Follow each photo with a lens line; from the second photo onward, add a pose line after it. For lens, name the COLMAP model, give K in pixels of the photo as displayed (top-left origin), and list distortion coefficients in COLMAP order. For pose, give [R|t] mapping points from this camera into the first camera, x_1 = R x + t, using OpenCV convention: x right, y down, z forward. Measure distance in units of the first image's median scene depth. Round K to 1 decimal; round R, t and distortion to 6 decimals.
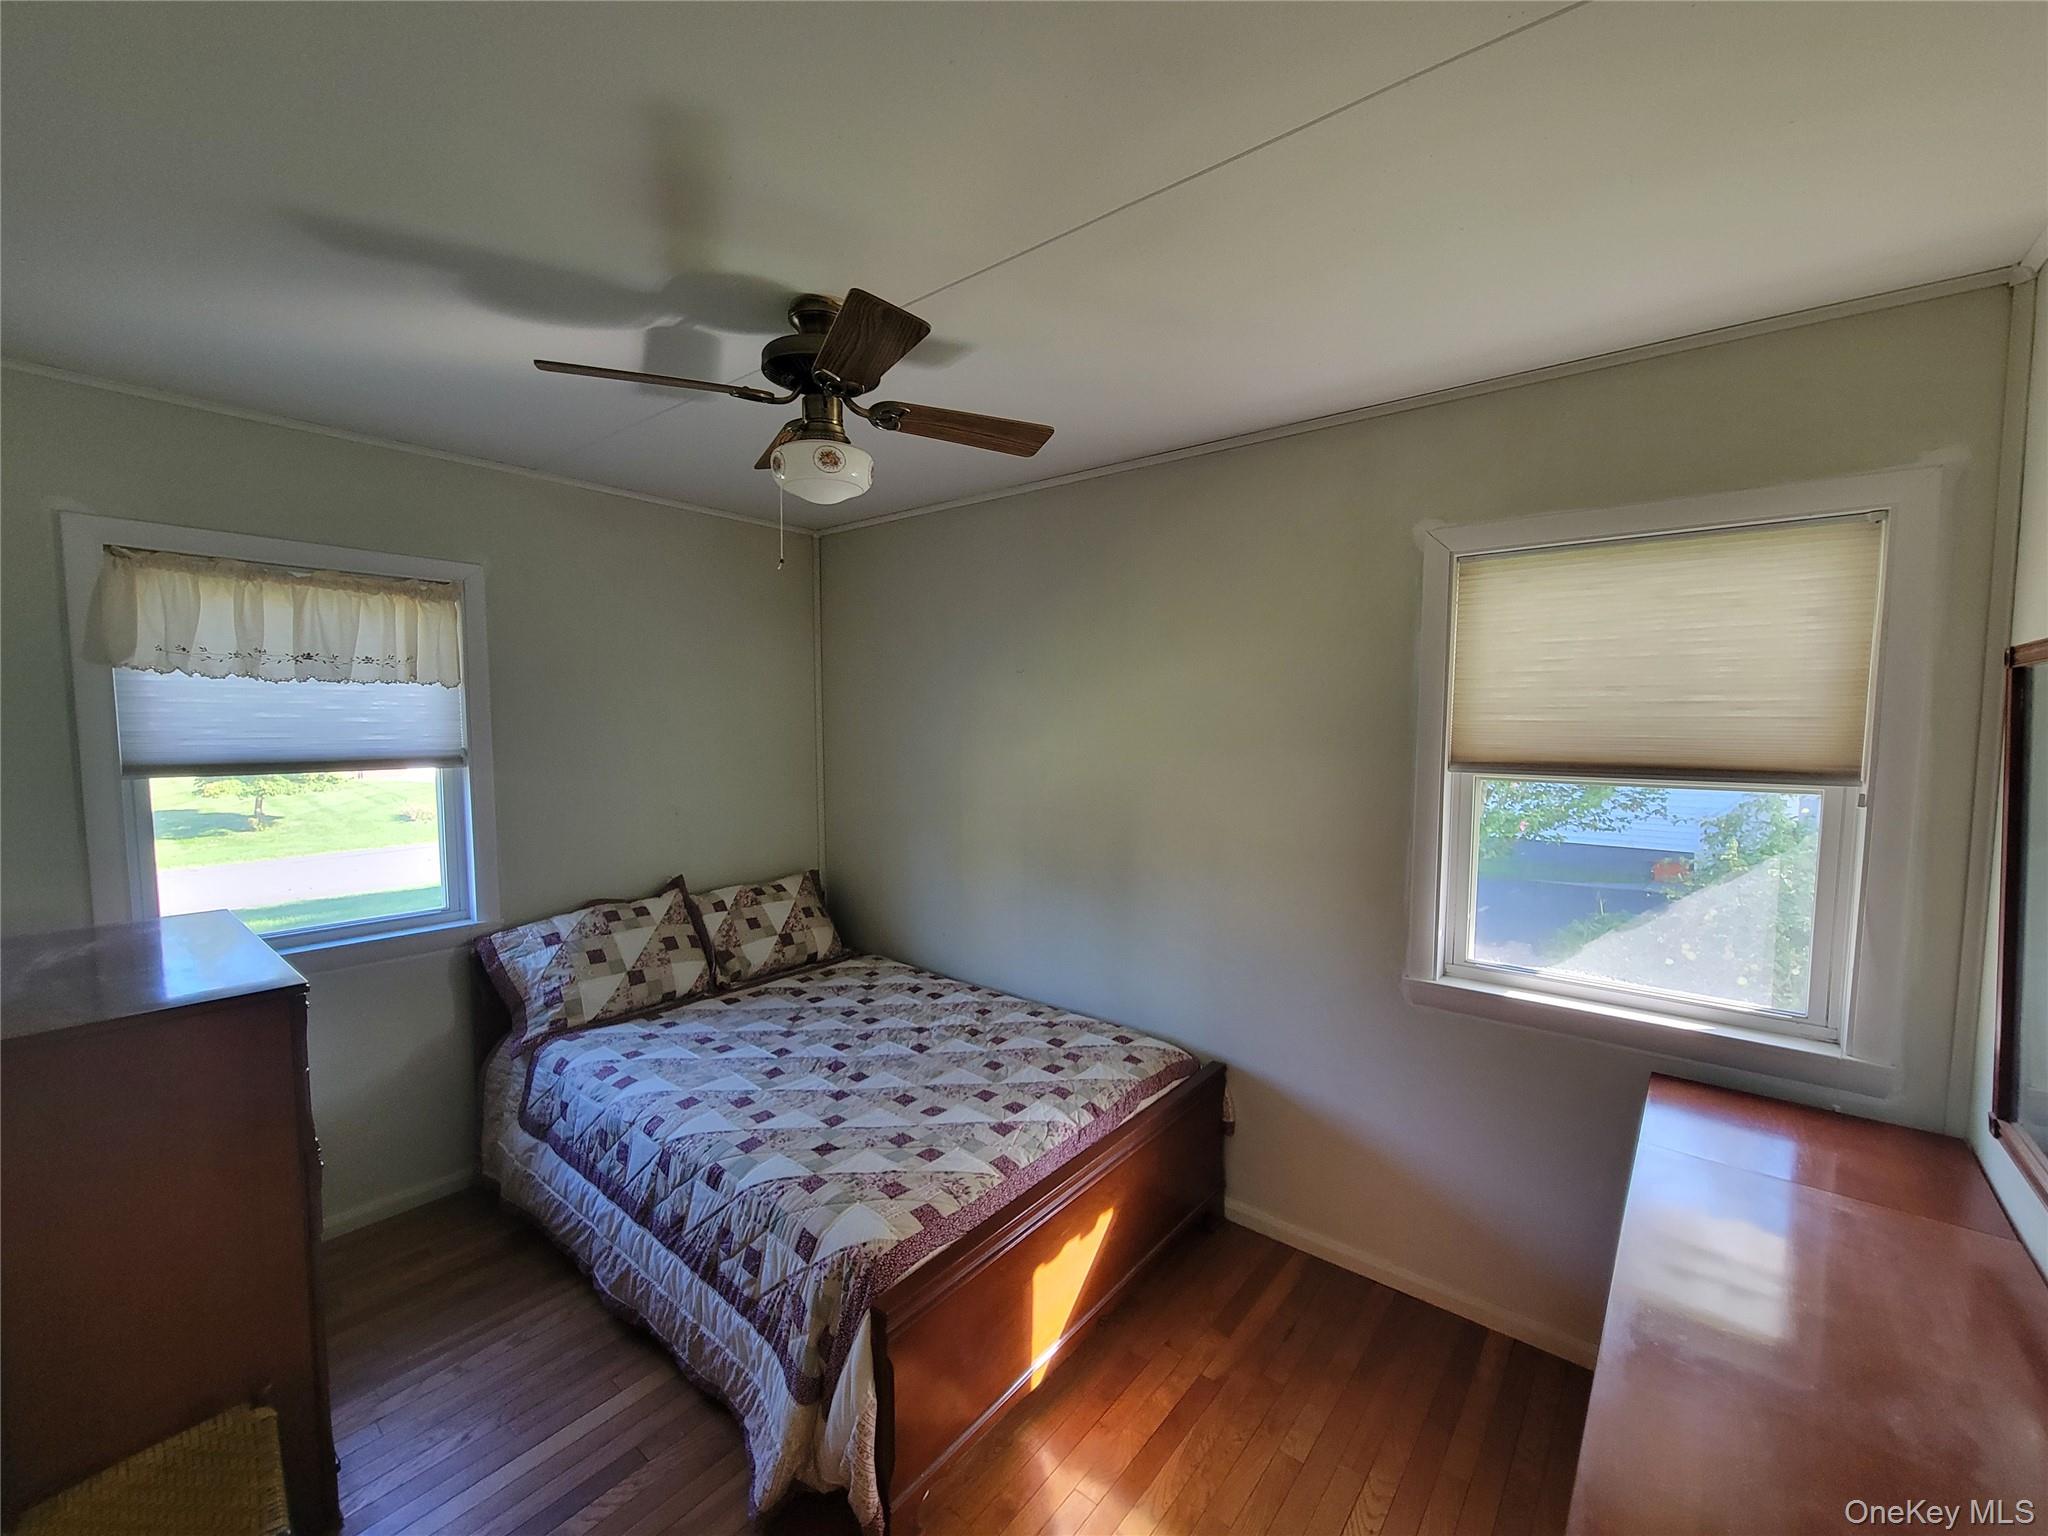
lens RADIAL K [[836.6, 0, 1019.4], [0, 836.6, 771.4], [0, 0, 1]] dist [-0.002124, 0.001191]
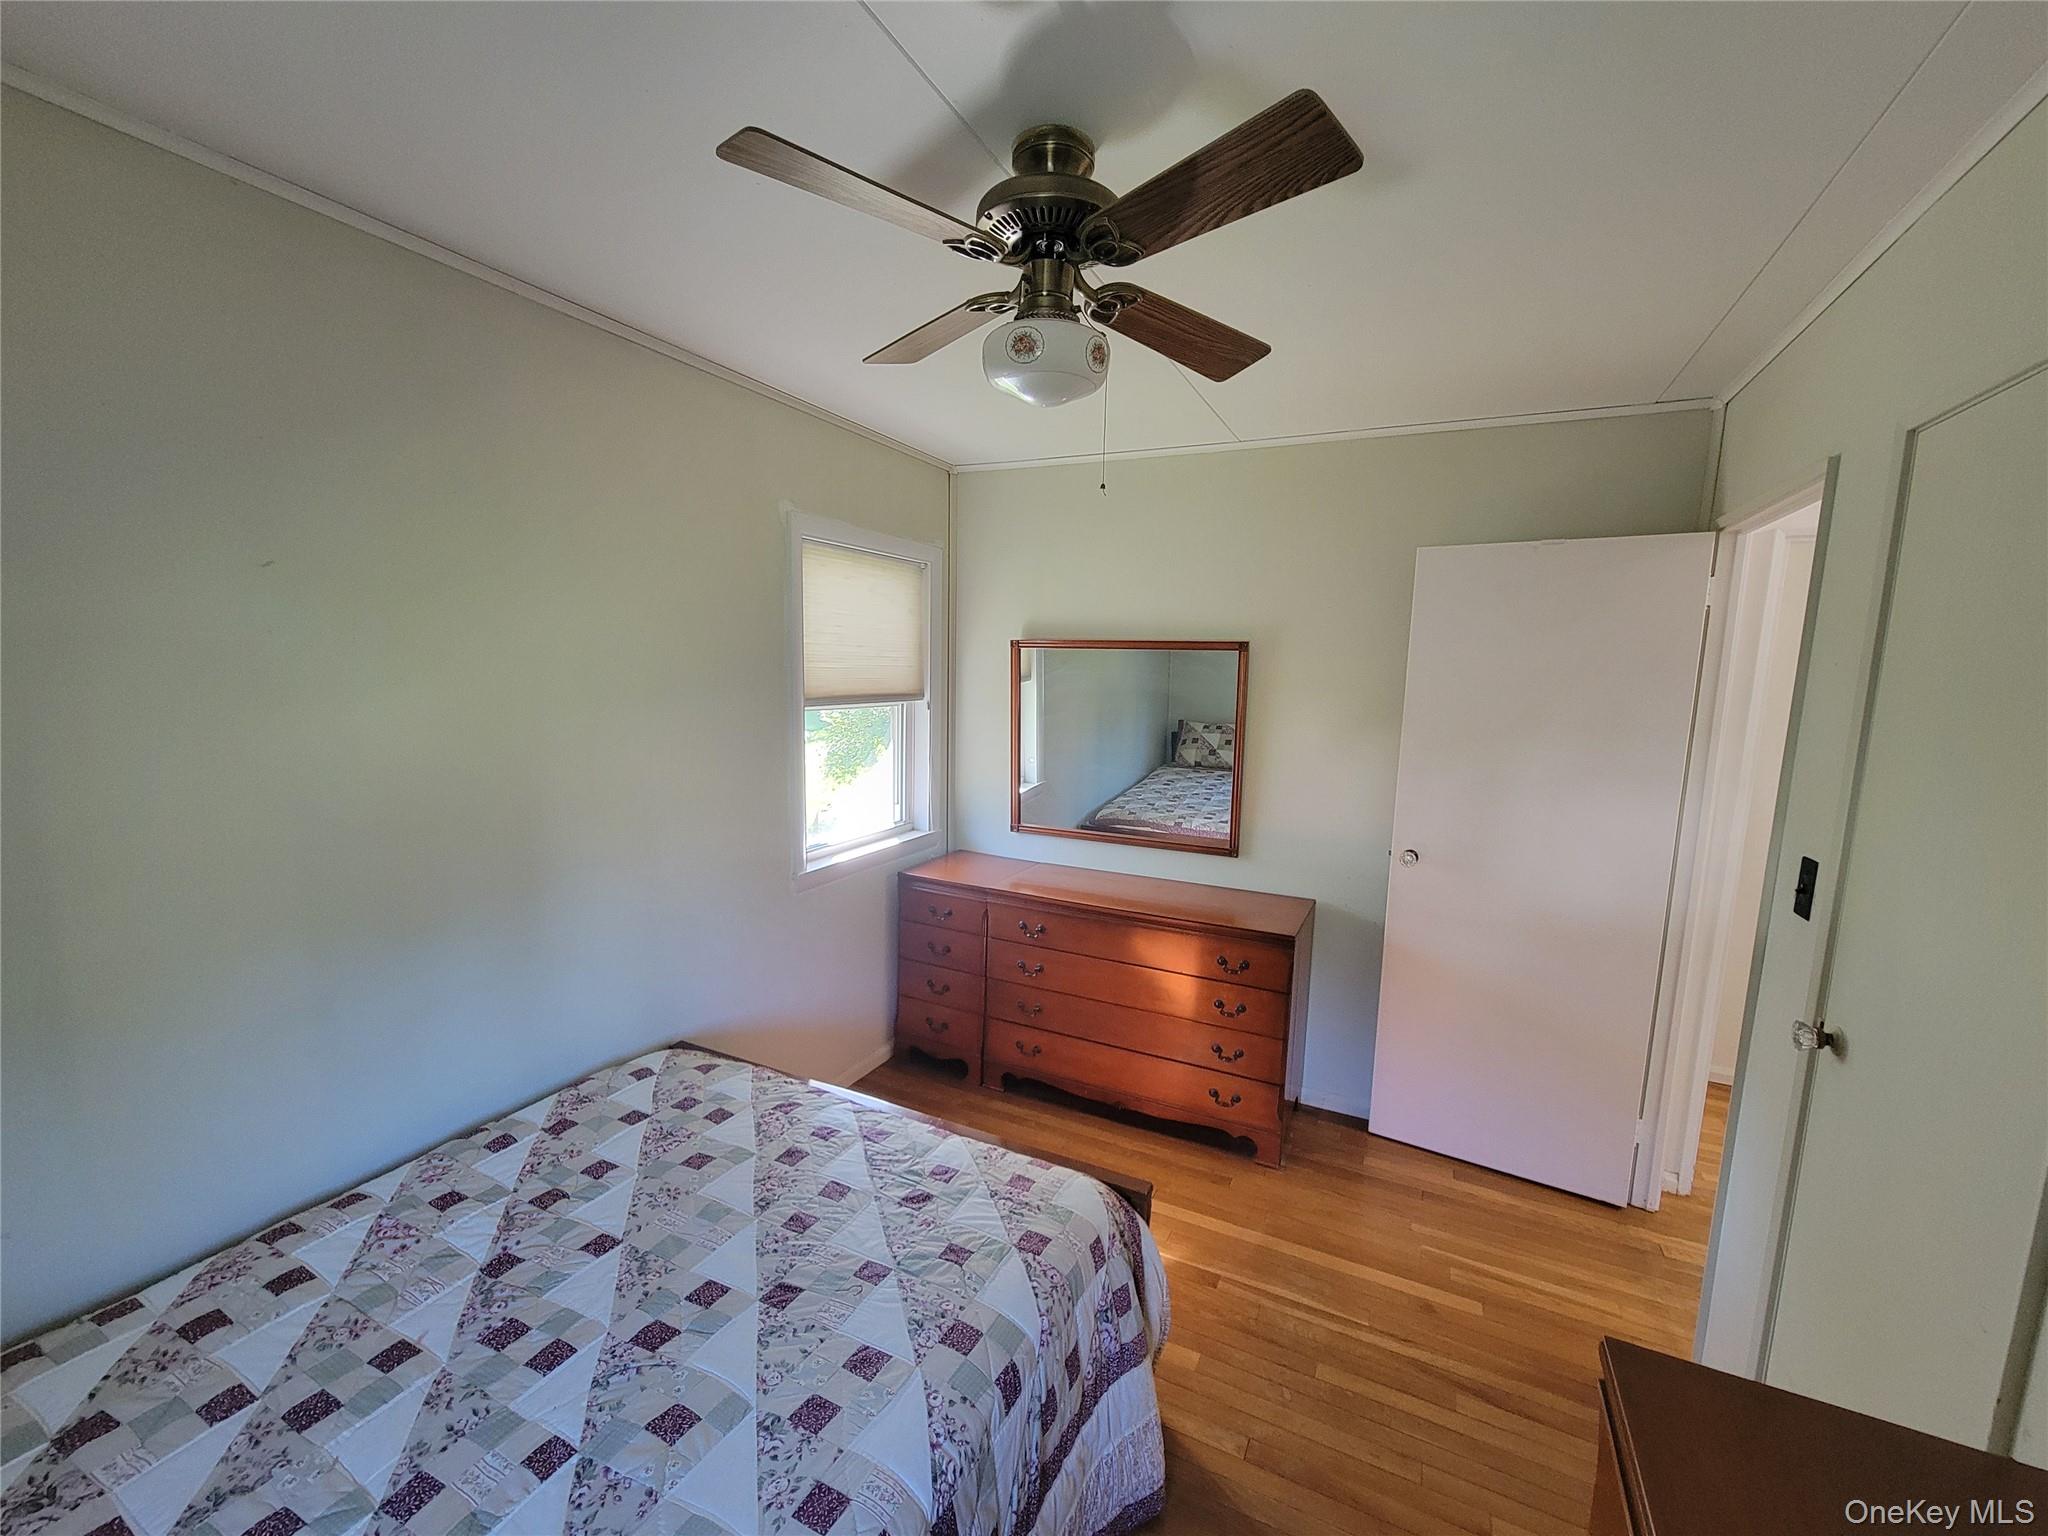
lens RADIAL K [[836.6, 0, 1016.6], [0, 836.6, 778.6], [0, 0, 1]] dist [-0.002124, 0.001191]
pose [[-0.223915, -0.141391, 0.964298, -0.843042], [0.036695, 0.987496, 0.153313, -0.078648], [-0.973918, 0.069714, -0.215927, 1.000851]]
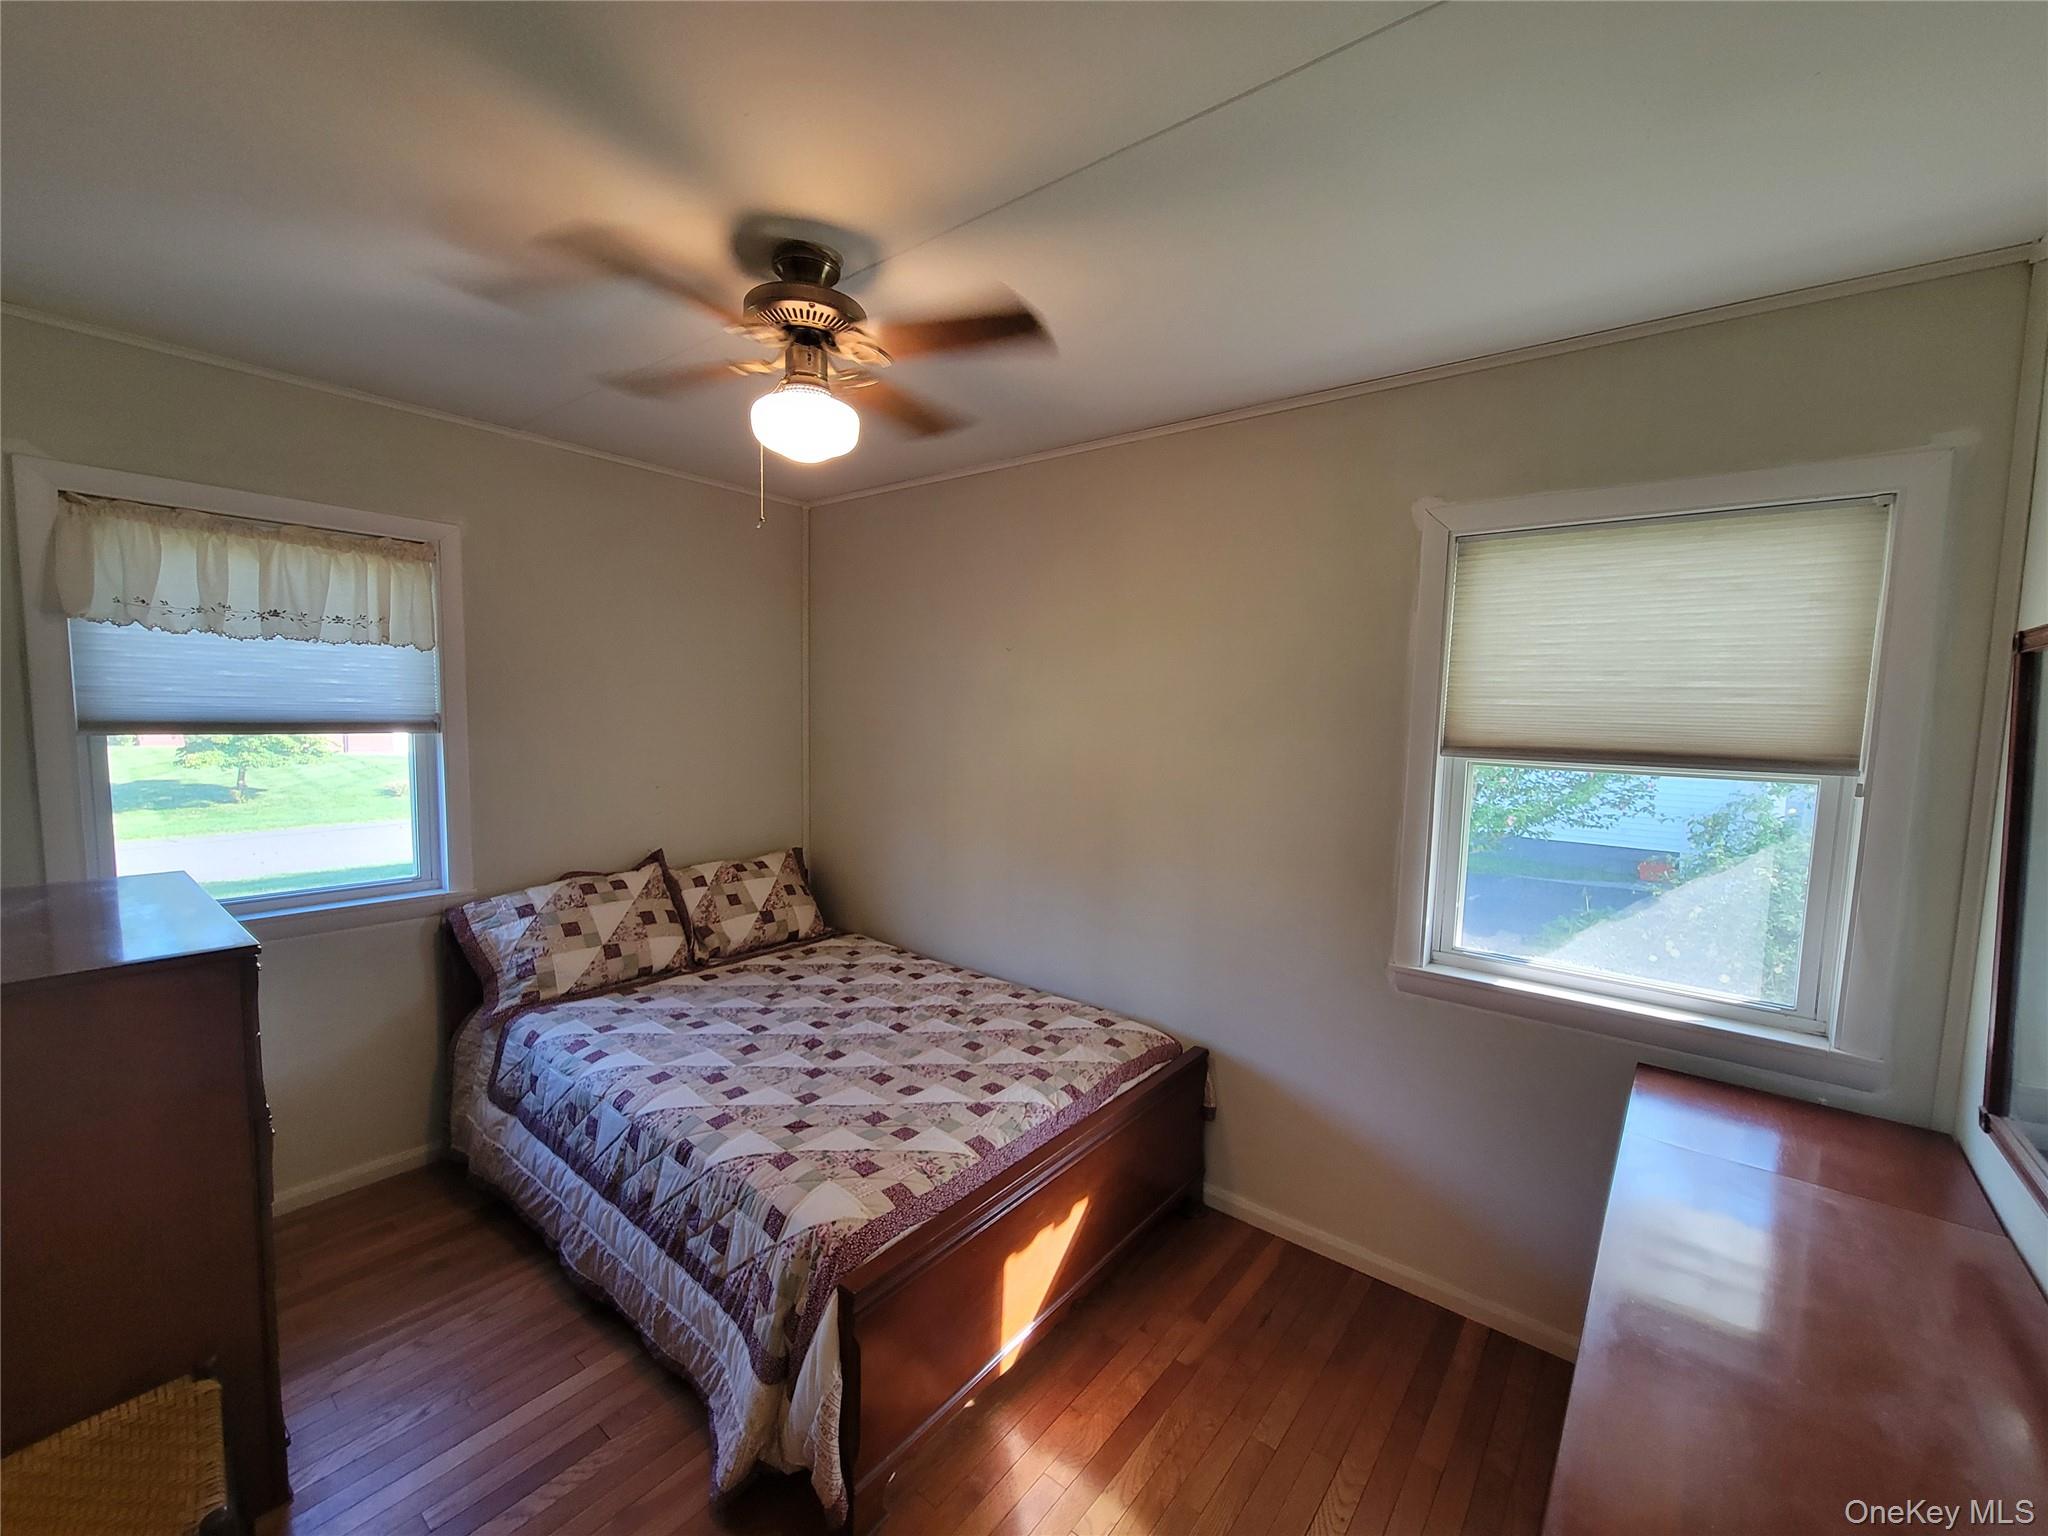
lens RADIAL K [[836.6, 0, 1019.8], [0, 836.6, 771.1], [0, 0, 1]] dist [-0.002124, 0.001191]
pose [[0.999733, 0.020782, 0.010085, 0.008671], [-0.020916, 0.999691, 0.013413, 0.015700], [-0.009803, -0.013620, 0.999859, 0.021916]]
